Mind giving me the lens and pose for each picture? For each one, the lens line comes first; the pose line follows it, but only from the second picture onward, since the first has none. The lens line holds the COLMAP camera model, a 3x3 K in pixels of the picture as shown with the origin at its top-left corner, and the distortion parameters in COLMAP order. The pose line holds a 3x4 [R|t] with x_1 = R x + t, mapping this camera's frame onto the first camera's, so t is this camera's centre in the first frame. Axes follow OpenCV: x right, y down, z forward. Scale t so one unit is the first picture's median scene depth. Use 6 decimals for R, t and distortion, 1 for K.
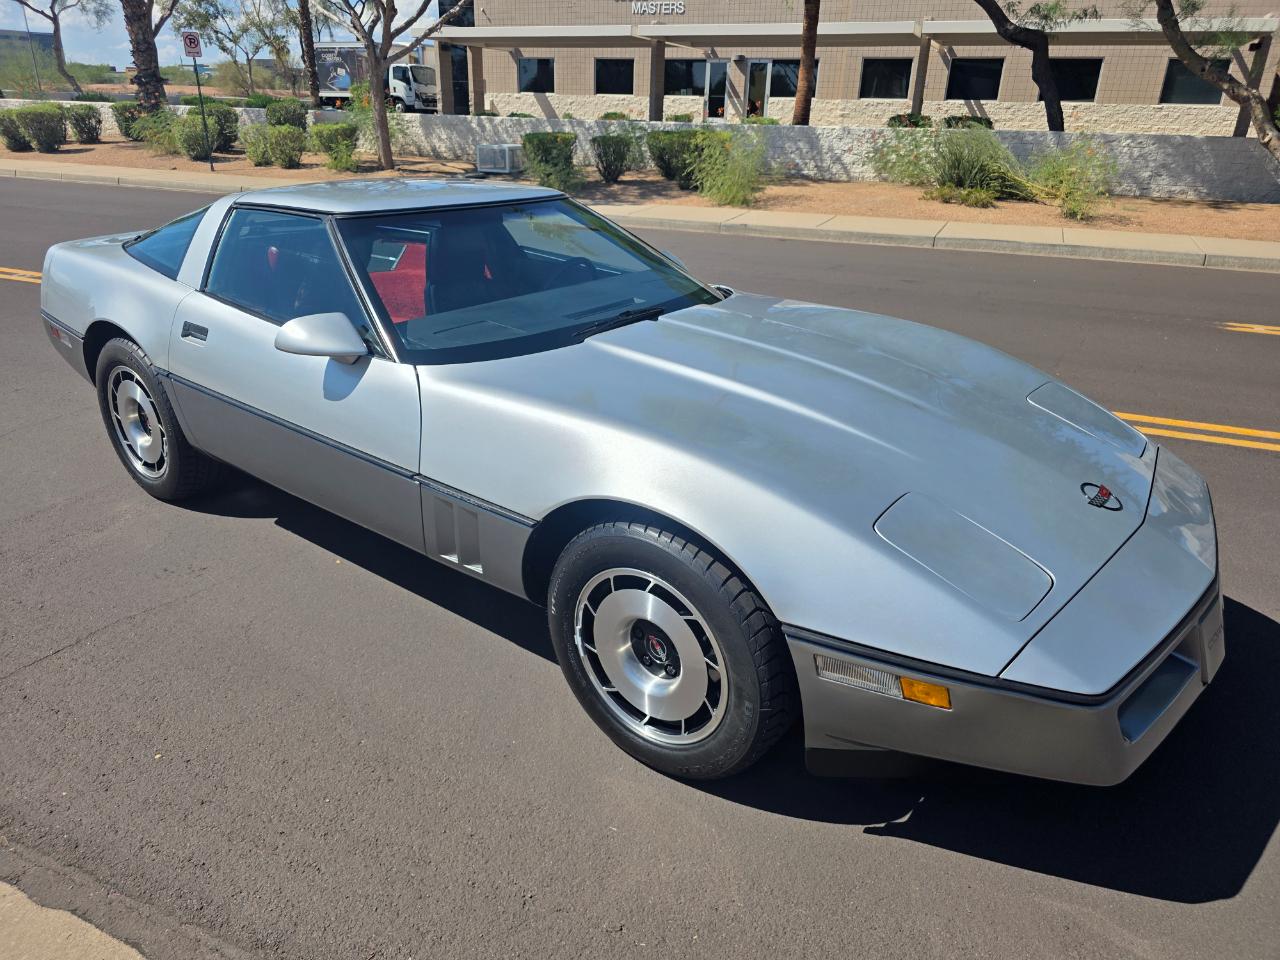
lens RADIAL K [[868.6, 0, 627.2], [0, 868.6, 484.9], [0, 0, 1]] dist [0.039428, -0.037144]
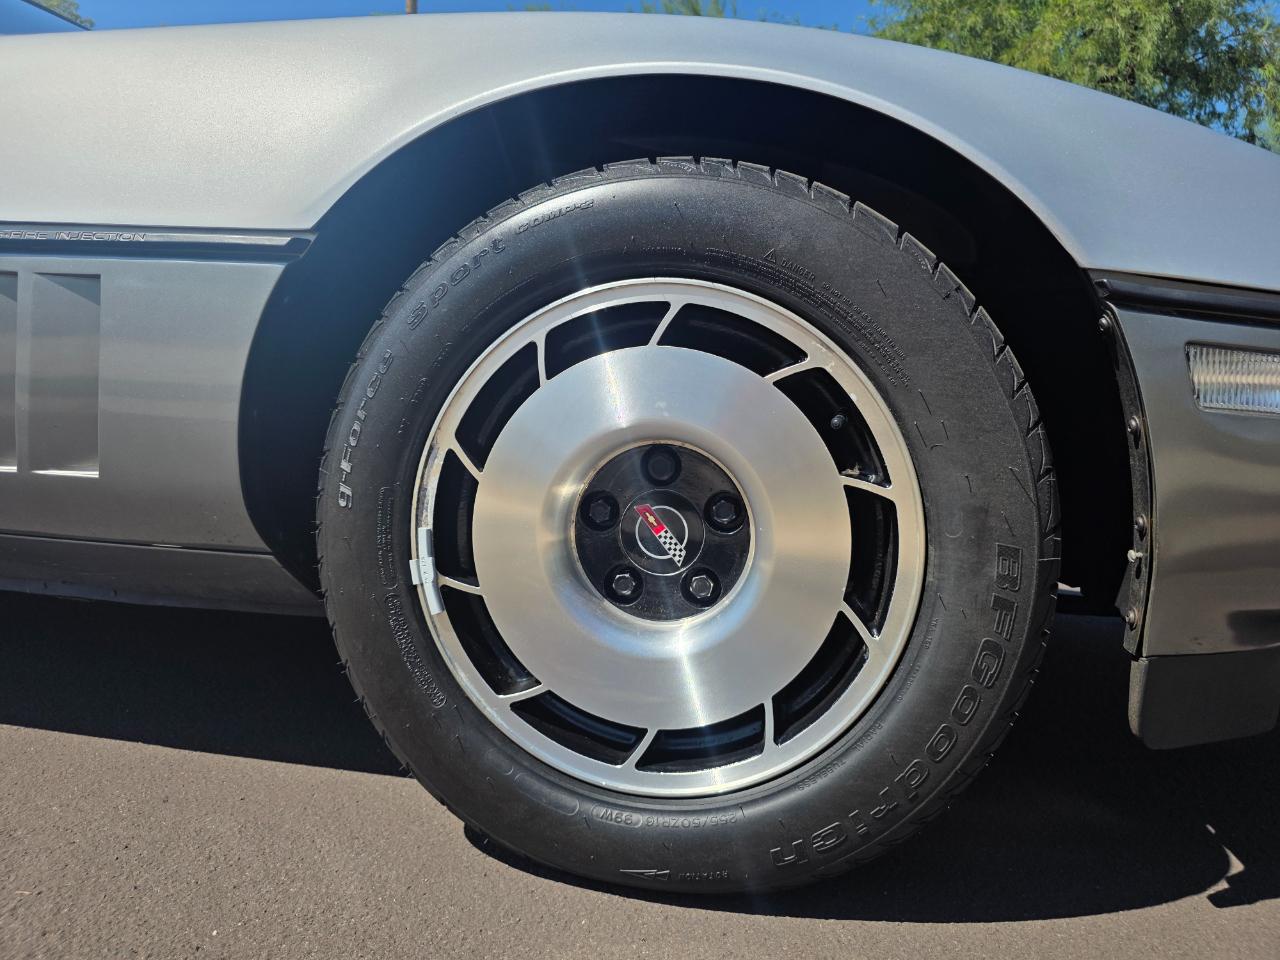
lens RADIAL K [[868.6, 0, 645.7], [0, 868.6, 476.5], [0, 0, 1]] dist [0.039428, -0.037144]
pose [[0.893969, -0.000630, 0.448129, -0.135731], [0.148051, 0.944264, -0.294018, 0.261592], [-0.422967, 0.329189, 0.844236, 0.636719]]
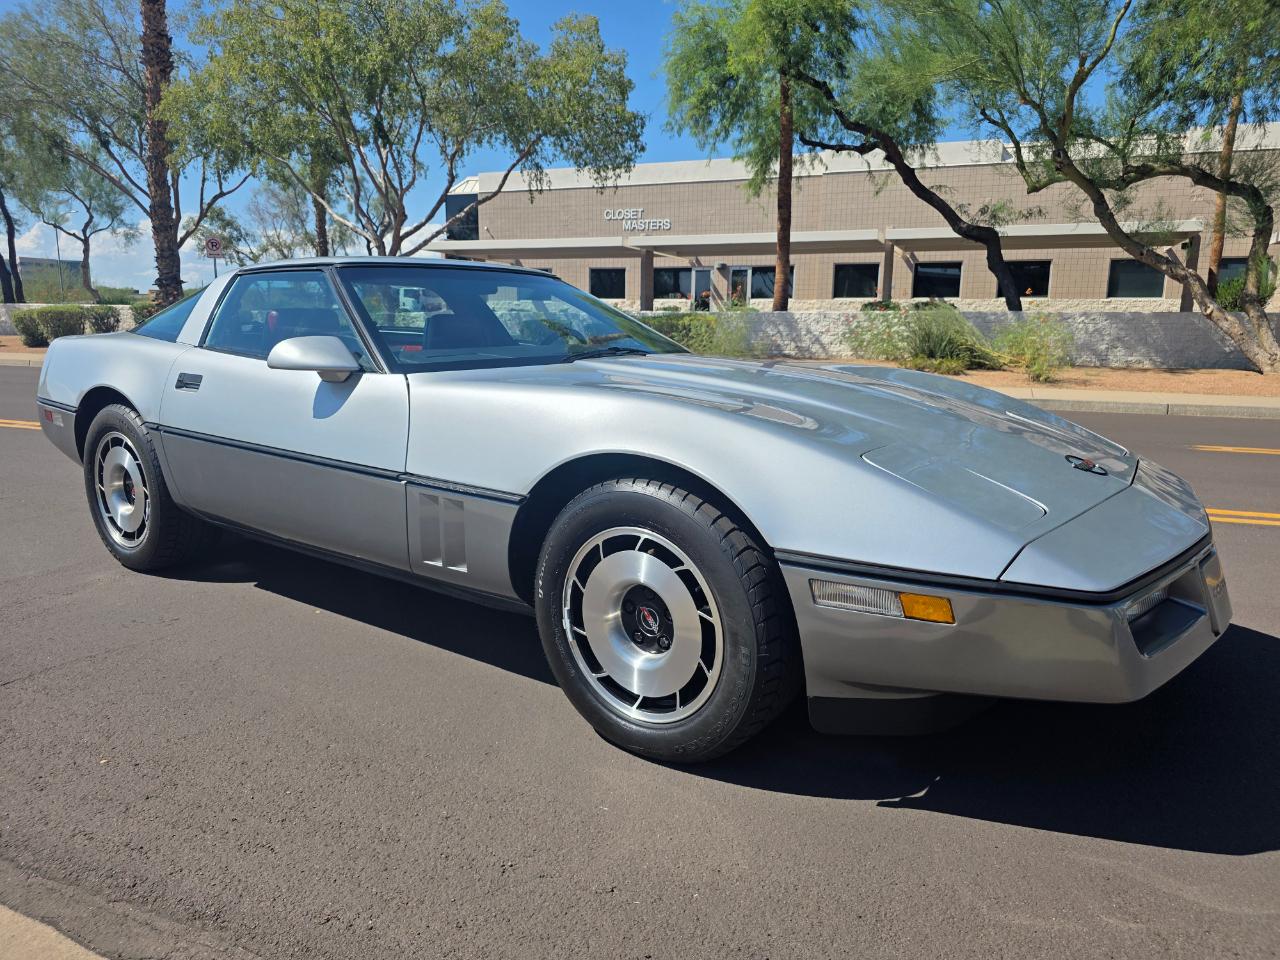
lens RADIAL K [[868.6, 0, 647.7], [0, 868.6, 482.2], [0, 0, 1]] dist [0.039428, -0.037144]
pose [[0.999471, -0.015799, 0.028437, 0.008045], [0.021716, 0.974886, -0.221641, 0.239549], [-0.024221, 0.222142, 0.974713, 0.034163]]
